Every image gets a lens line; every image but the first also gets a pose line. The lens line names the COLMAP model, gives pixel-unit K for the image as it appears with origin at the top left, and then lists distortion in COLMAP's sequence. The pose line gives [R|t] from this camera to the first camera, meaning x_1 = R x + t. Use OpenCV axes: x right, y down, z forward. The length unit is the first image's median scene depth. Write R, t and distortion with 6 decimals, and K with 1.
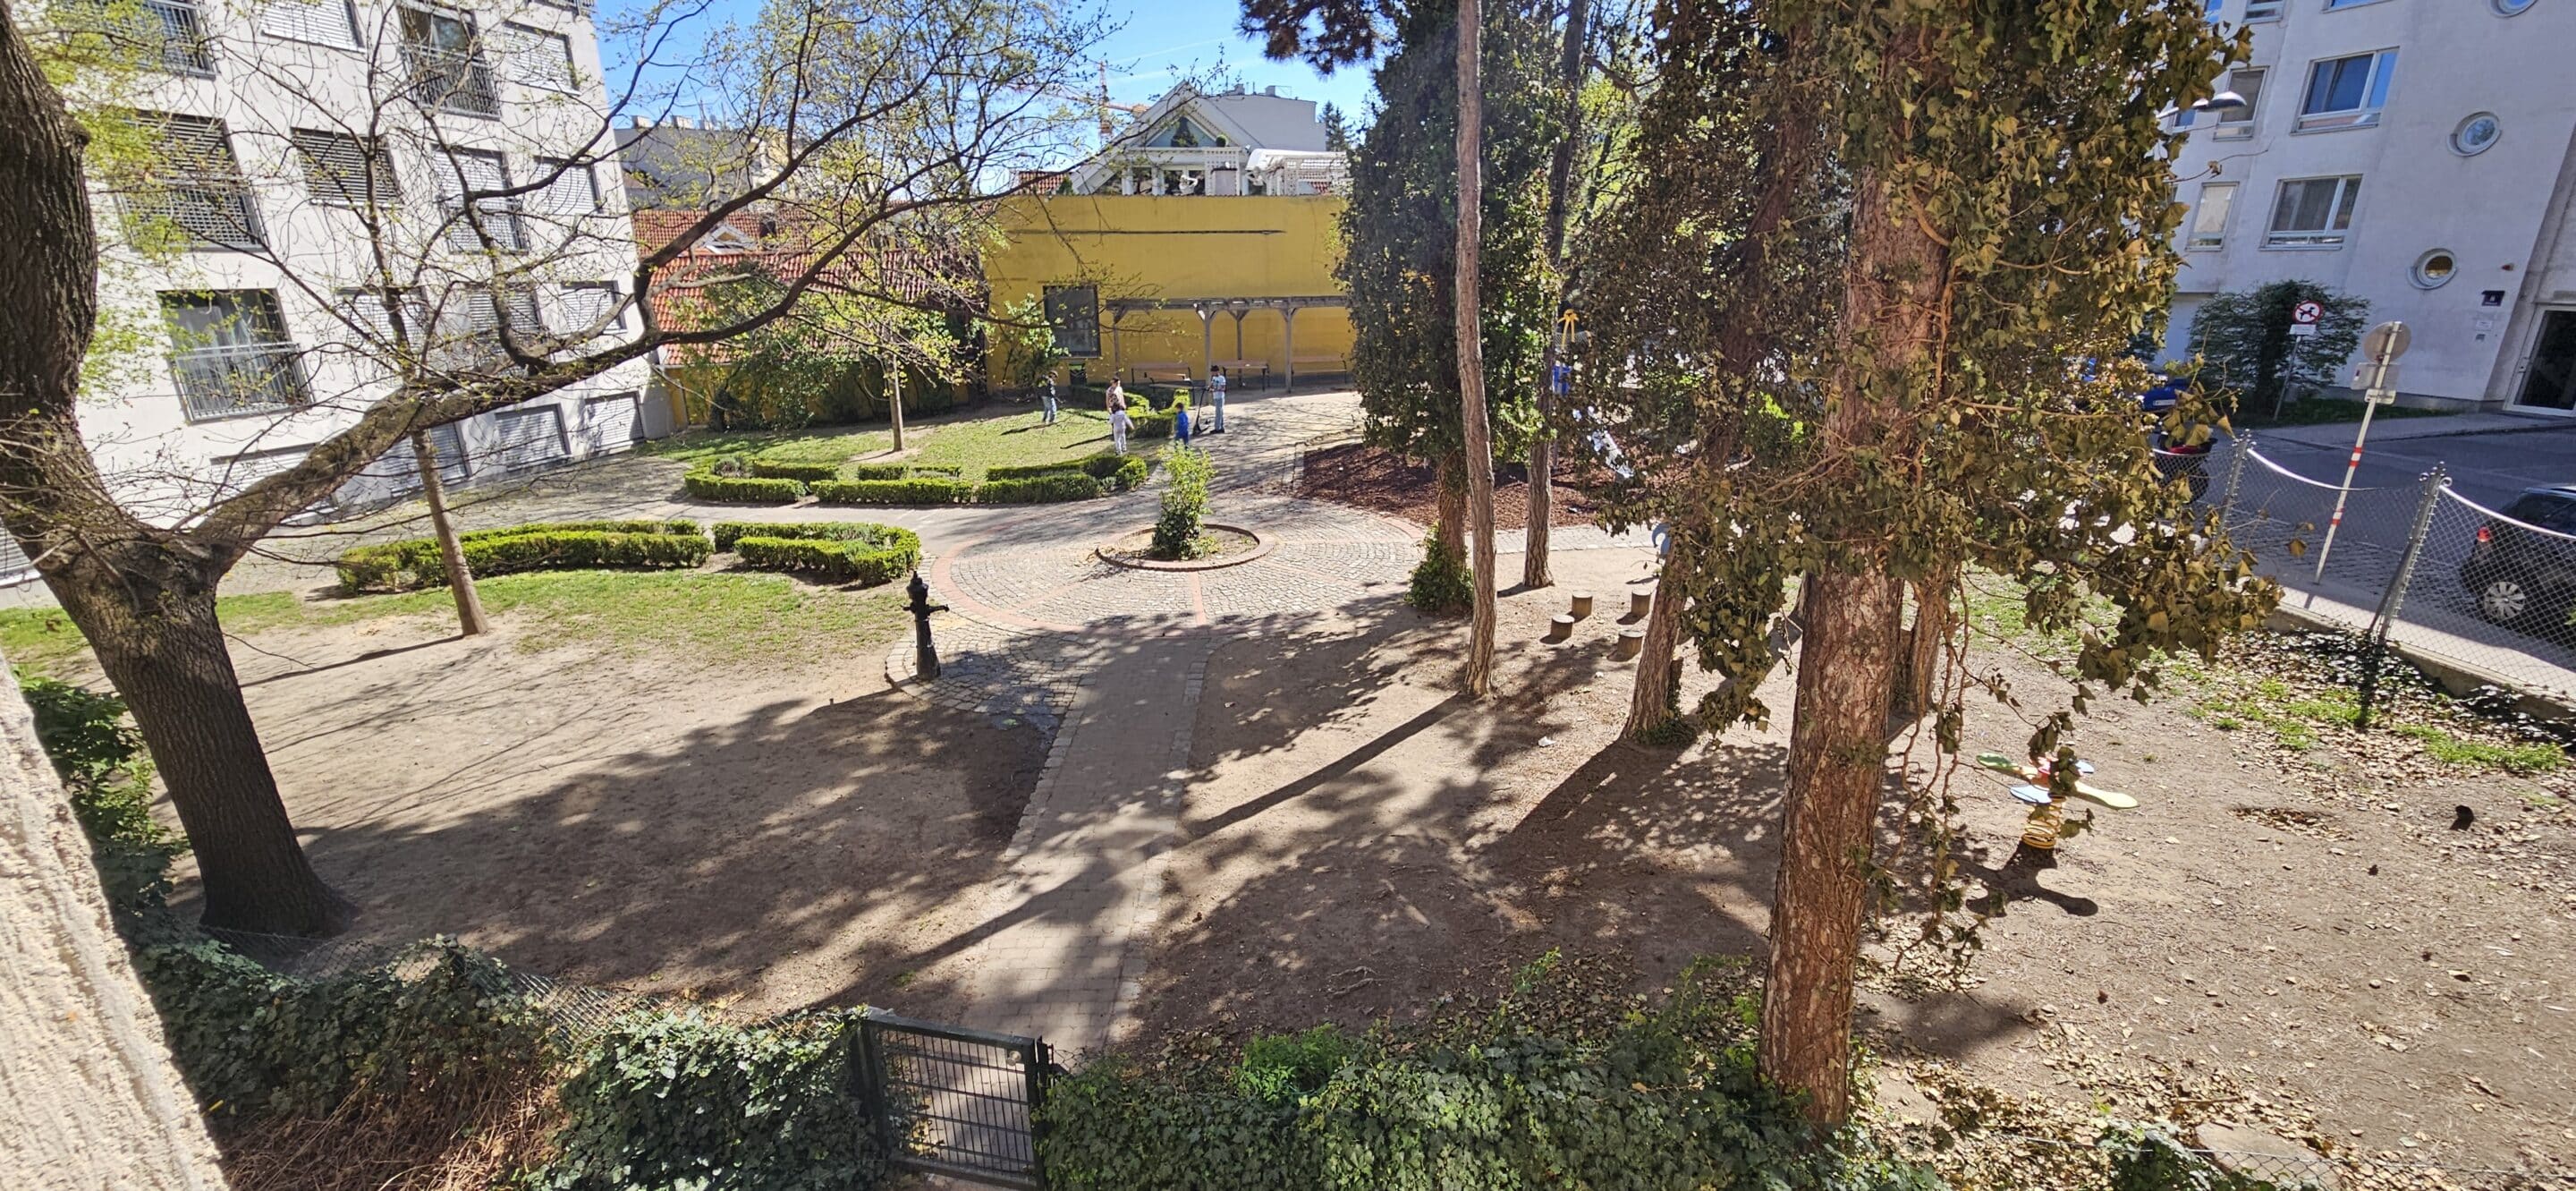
lens RADIAL K [[1057.7, 0, 1269.5], [0, 1057.7, 615.3], [0, 0, 1]] dist [0.001430, 0.000216]
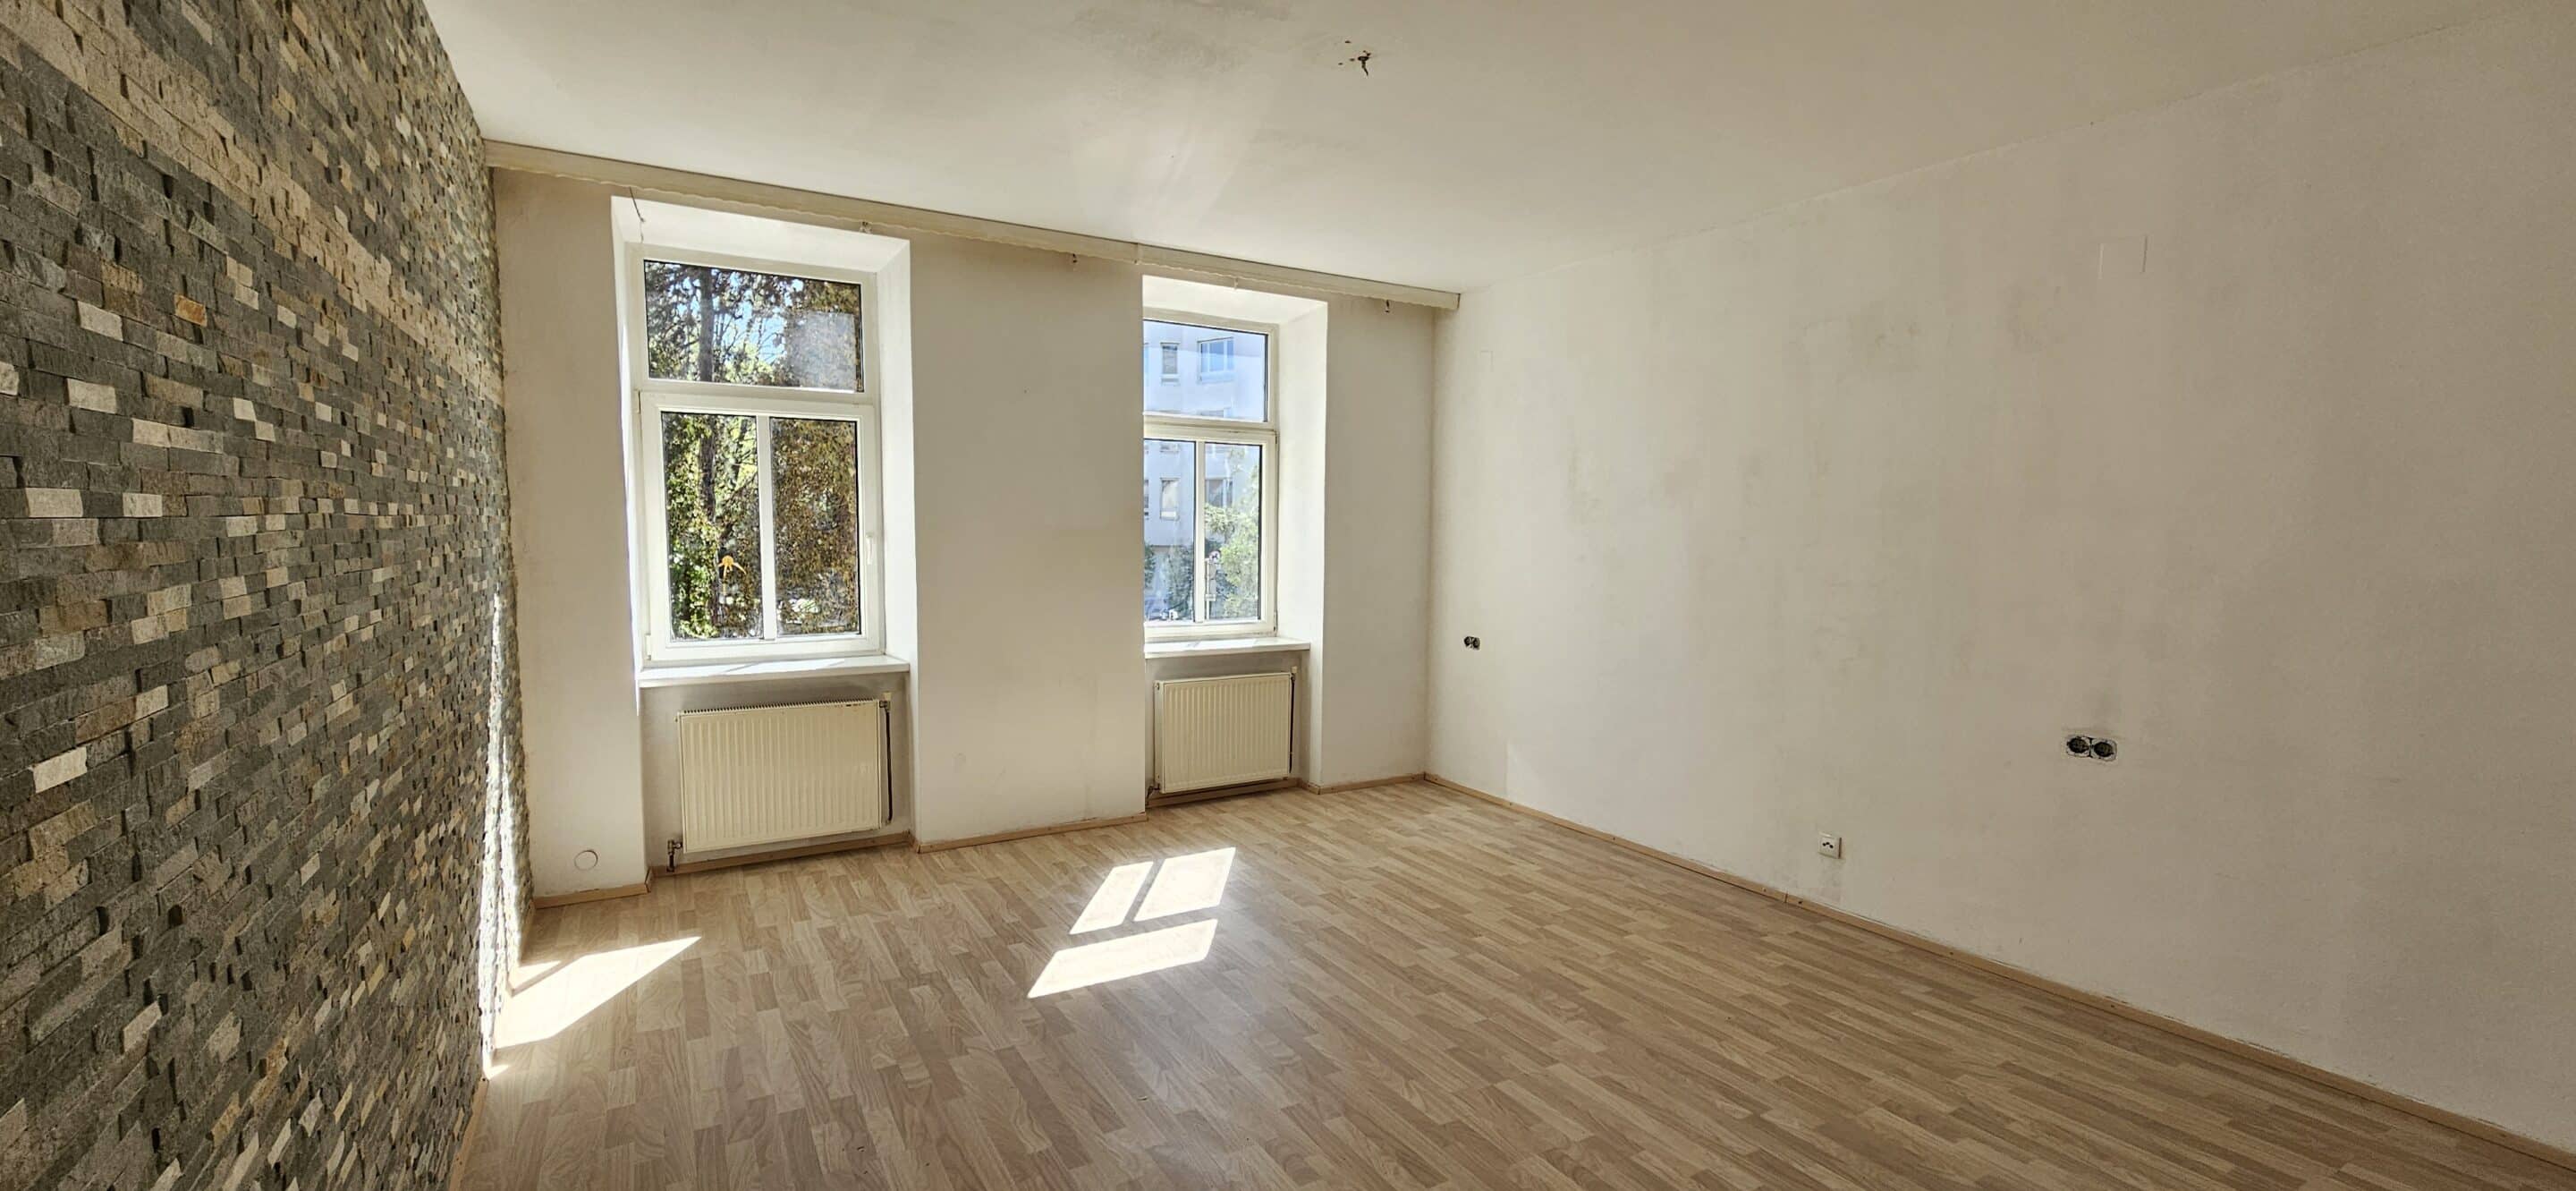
lens RADIAL K [[1042.9, 0, 1275.3], [0, 1042.9, 620.0], [0, 0, 1]] dist [-0.008598, 0.000071]
pose [[0.729649, -0.046743, 0.682222, -0.117480], [0.199451, 0.968829, -0.146937, 0.129506], [-0.654088, 0.243282, 0.716228, -0.391128]]
